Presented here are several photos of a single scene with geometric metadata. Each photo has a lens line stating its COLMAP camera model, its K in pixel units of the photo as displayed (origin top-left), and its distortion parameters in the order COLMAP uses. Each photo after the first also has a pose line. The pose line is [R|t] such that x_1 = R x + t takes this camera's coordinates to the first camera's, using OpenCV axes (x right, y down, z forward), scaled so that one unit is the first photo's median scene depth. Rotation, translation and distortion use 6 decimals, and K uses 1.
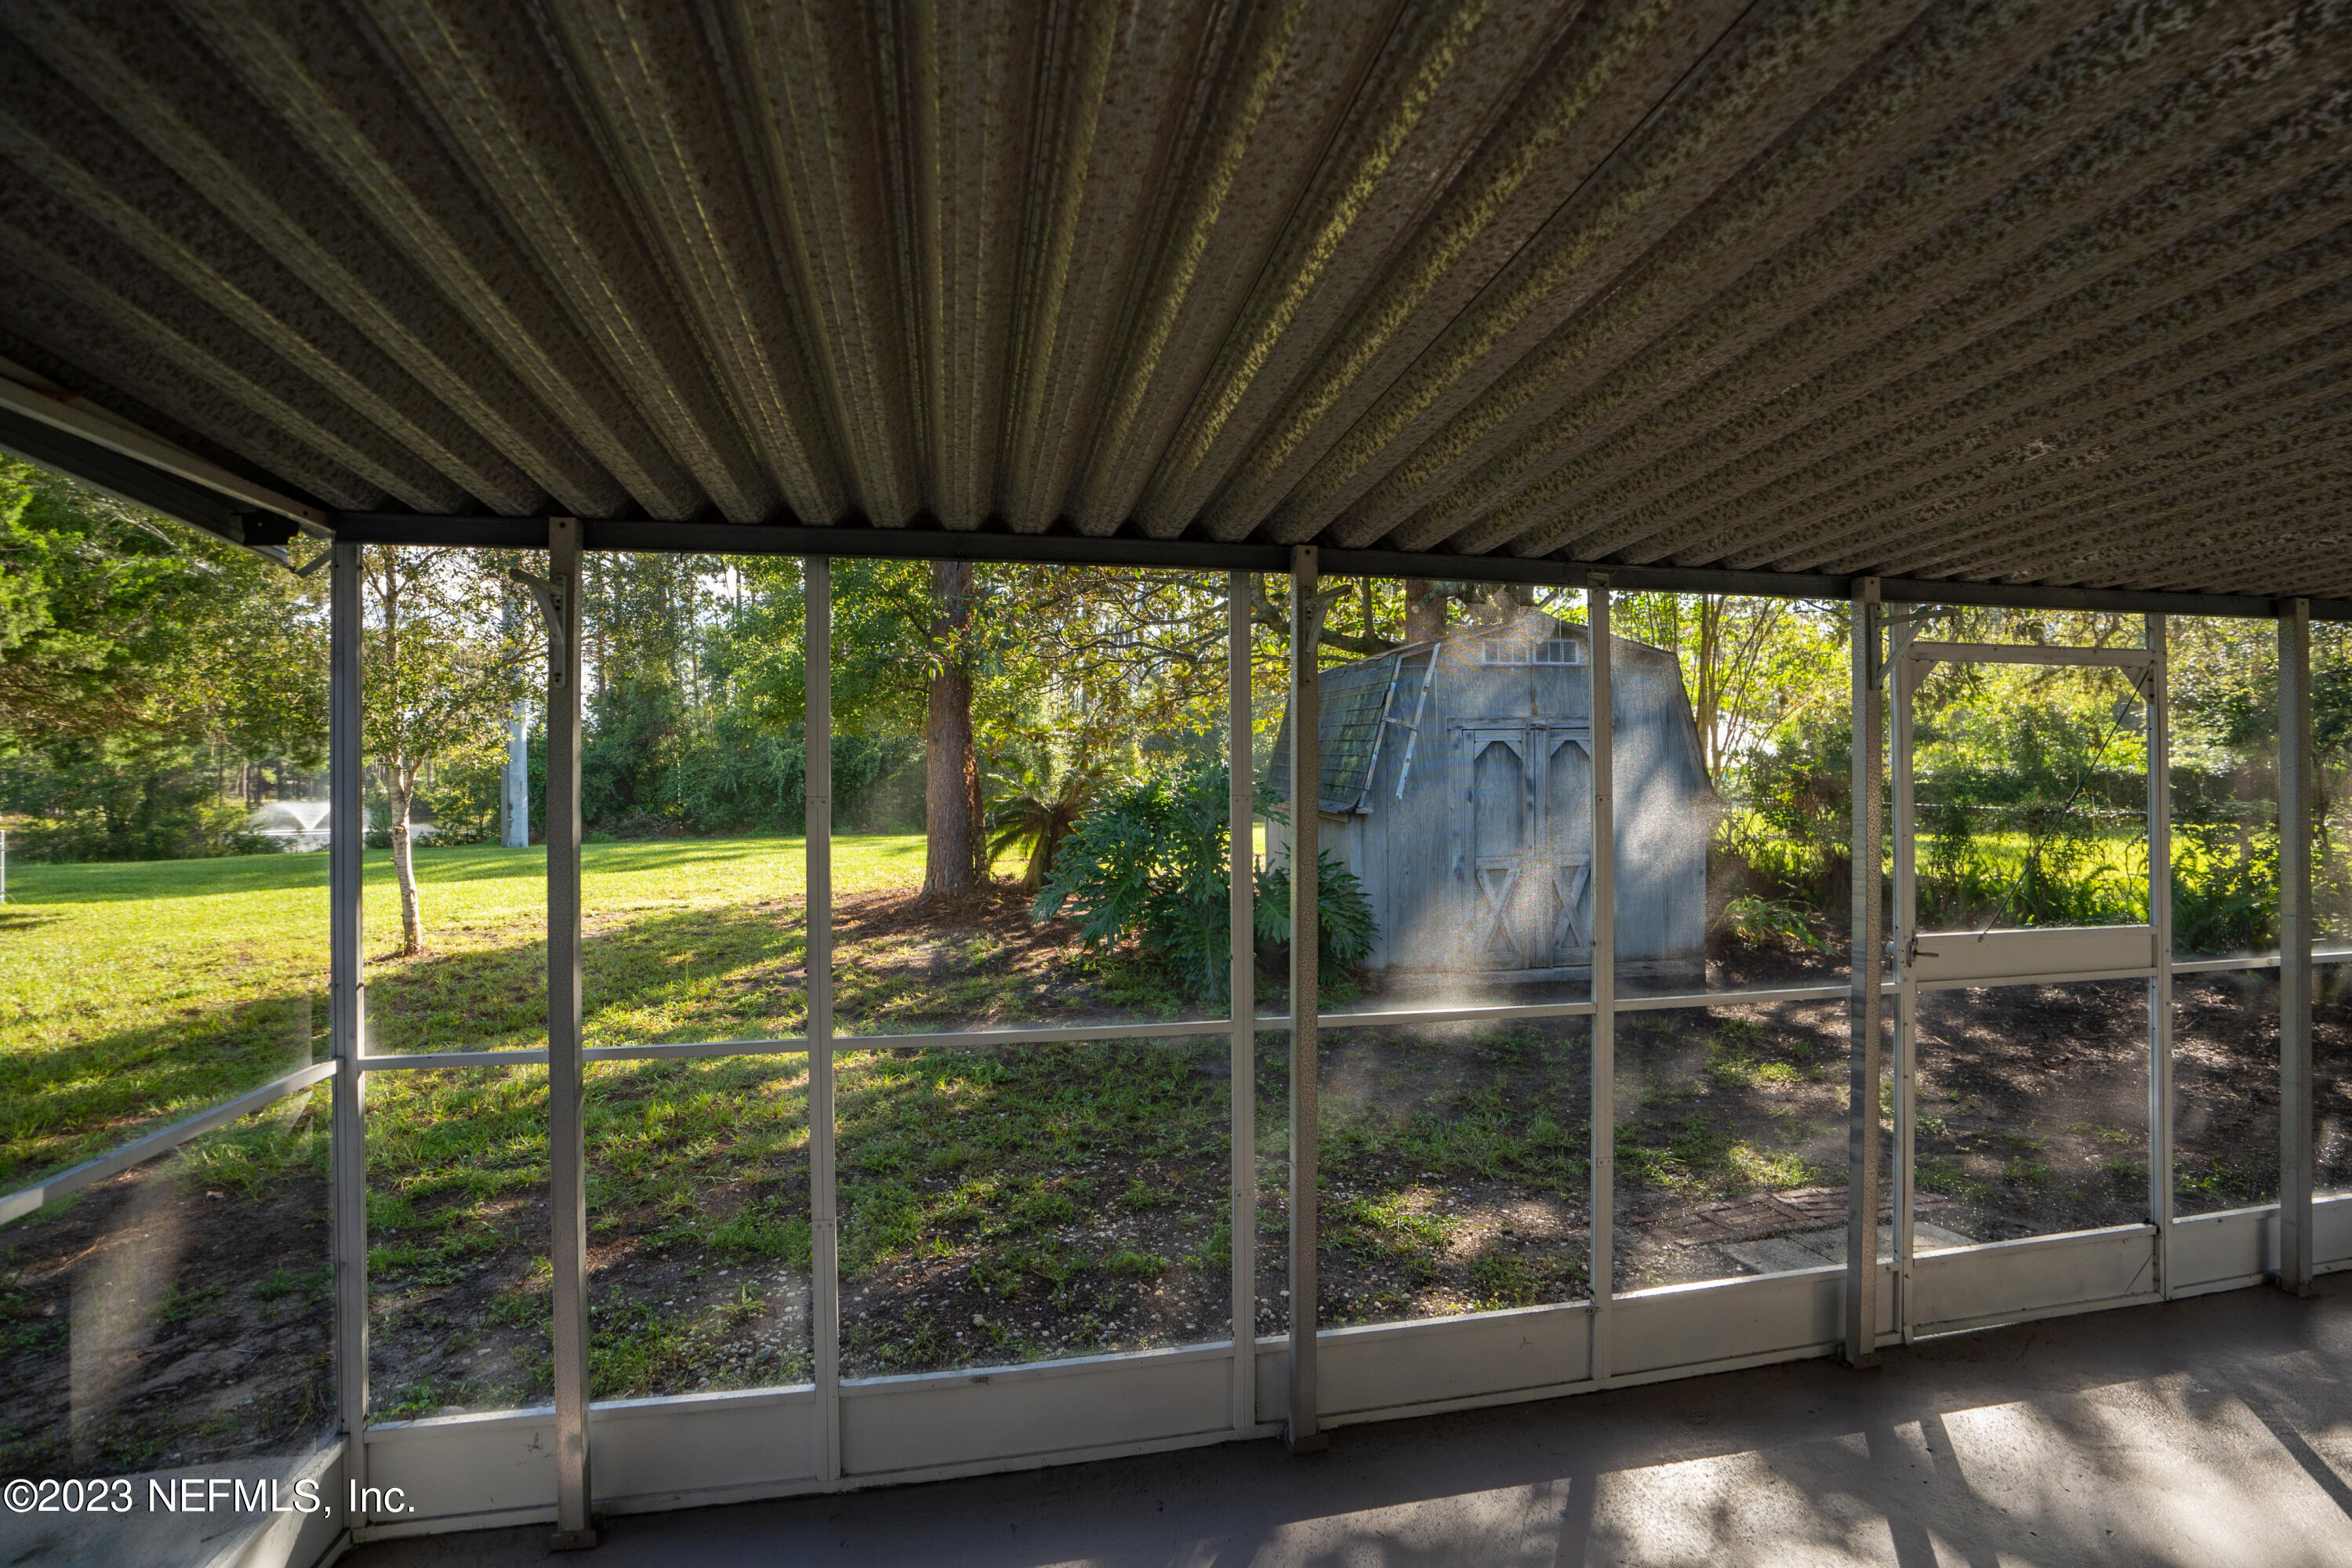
lens RADIAL K [[1076.6, 0, 1180.6], [0, 1076.6, 815.6], [0, 0, 1]] dist [-0.062218, 0.026310]
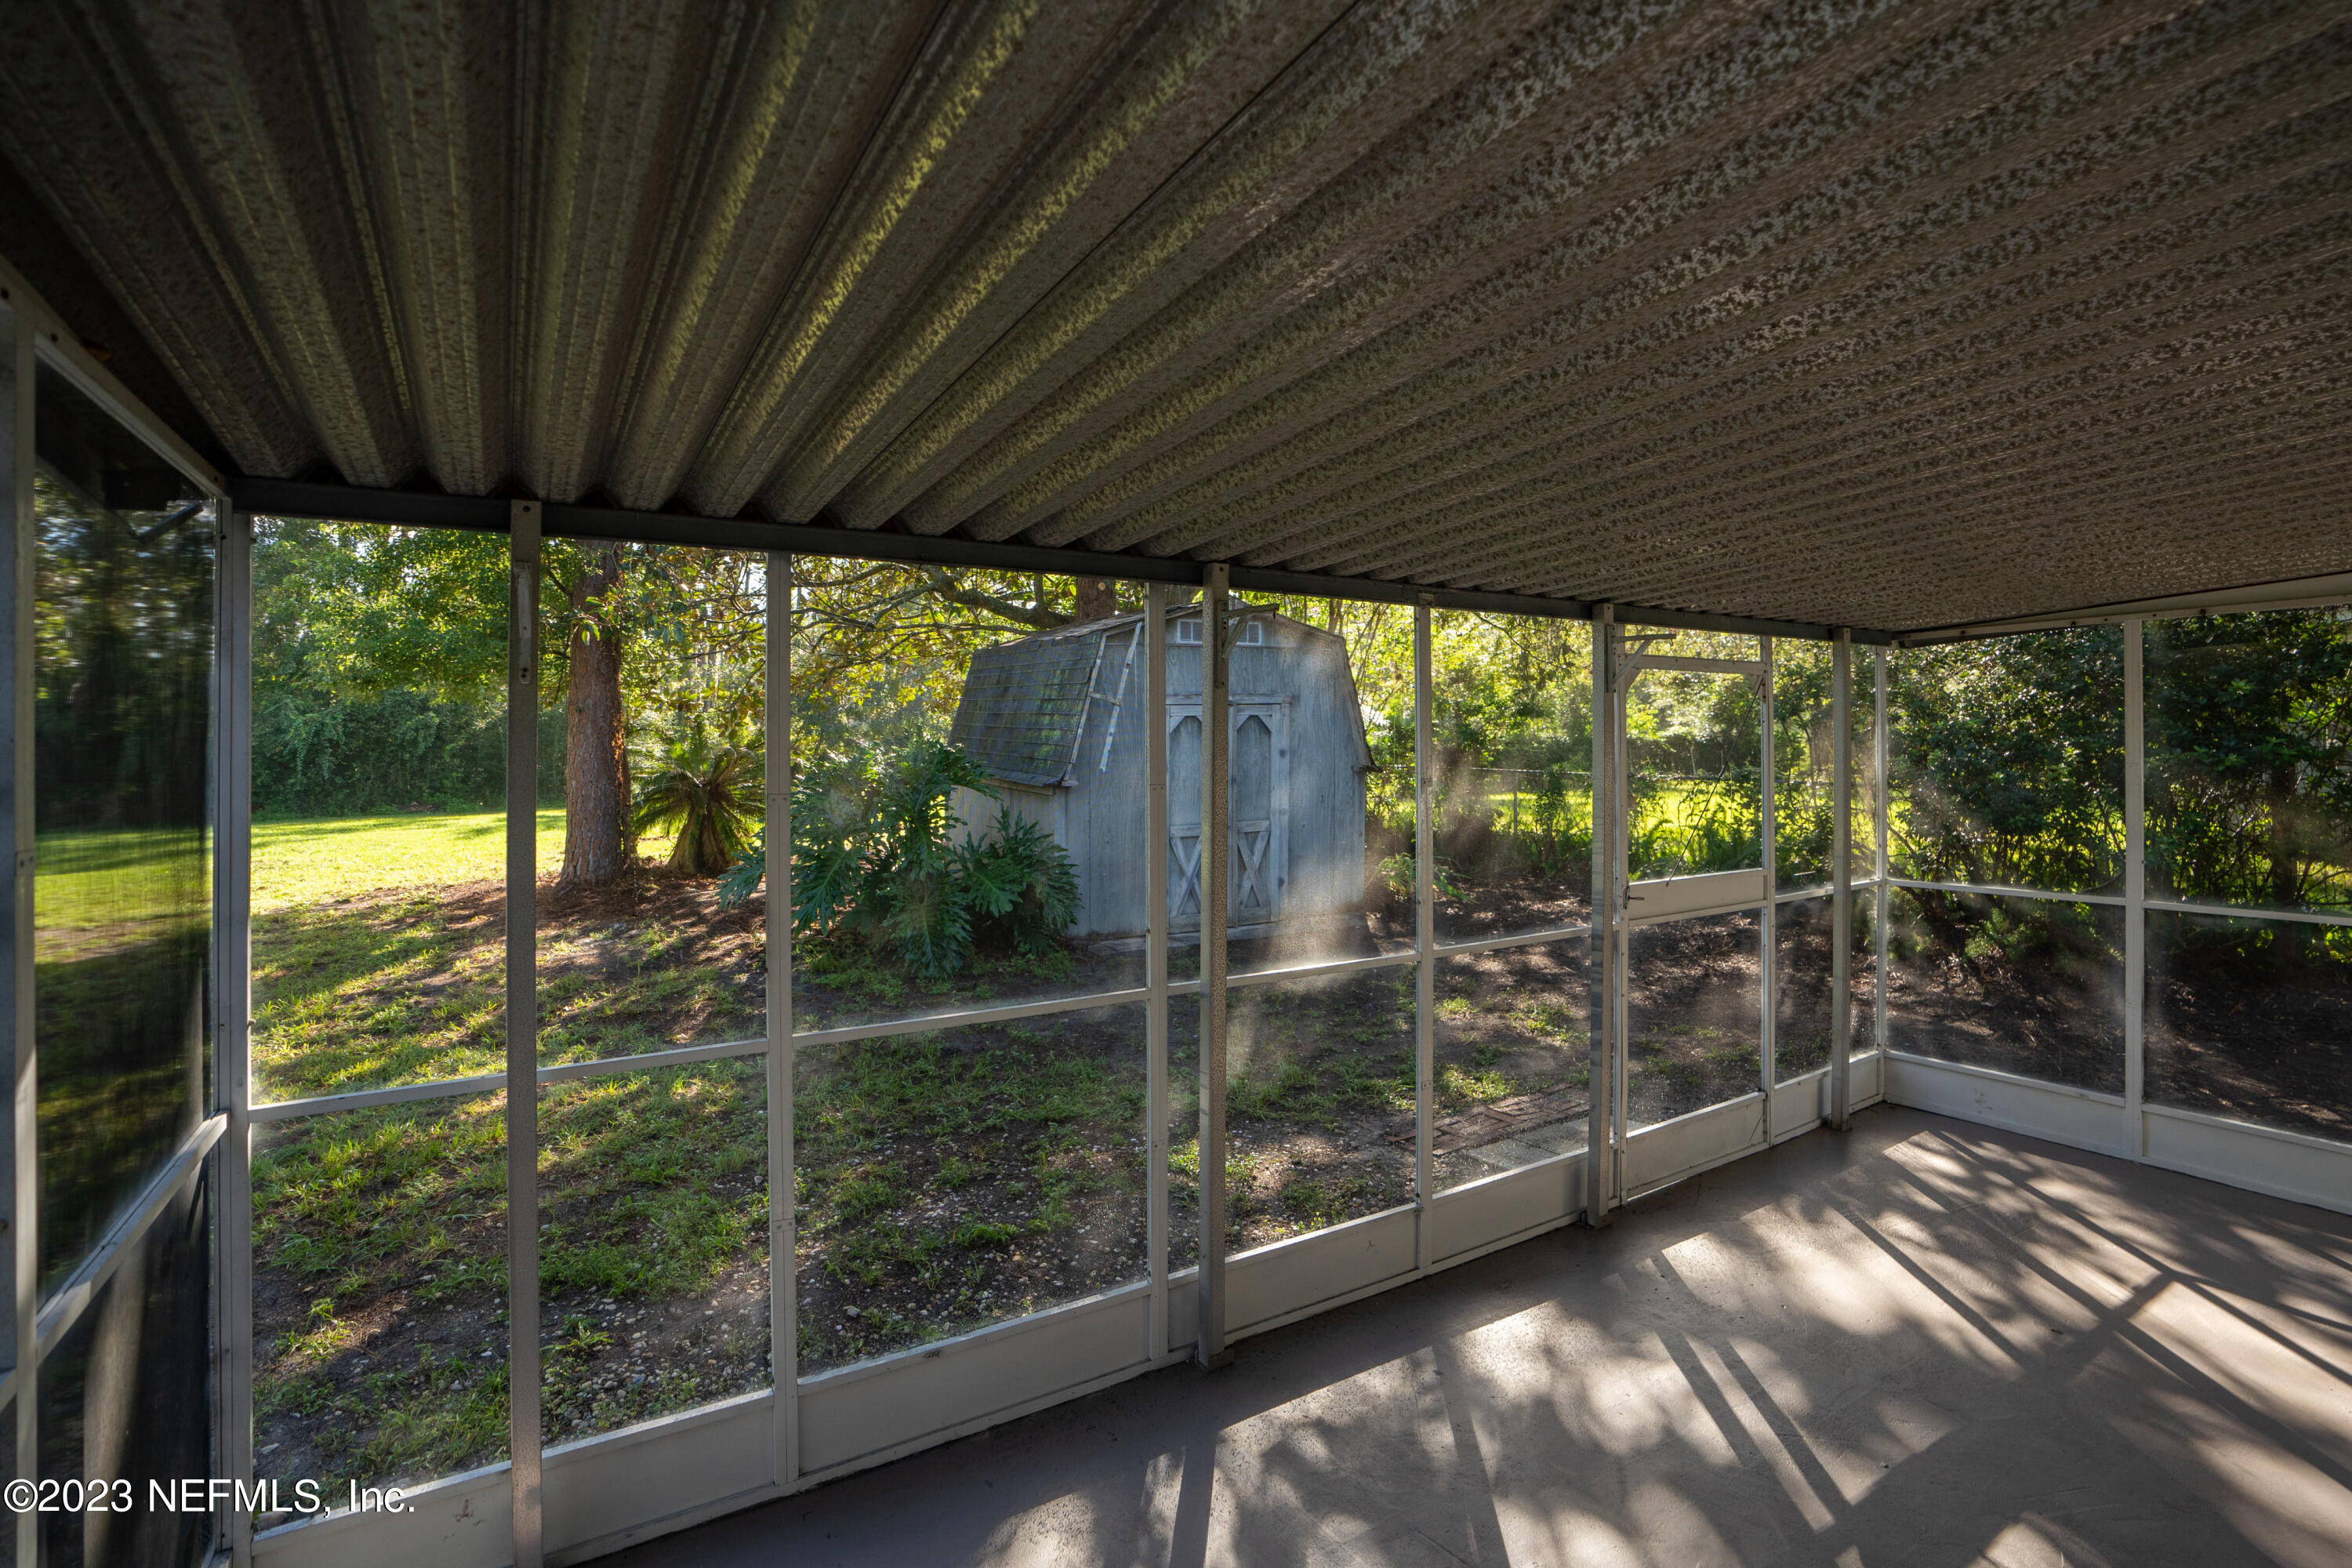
lens RADIAL K [[1097.0, 0, 1176.0], [0, 1097.0, 784.0], [0, 0, 1]] dist [-0.067762, 0.037999]
pose [[0.942993, -0.014418, 0.332499, -0.172418], [0.014113, 0.999895, 0.003333, -0.013044], [-0.332513, 0.001549, 0.943098, -0.040236]]
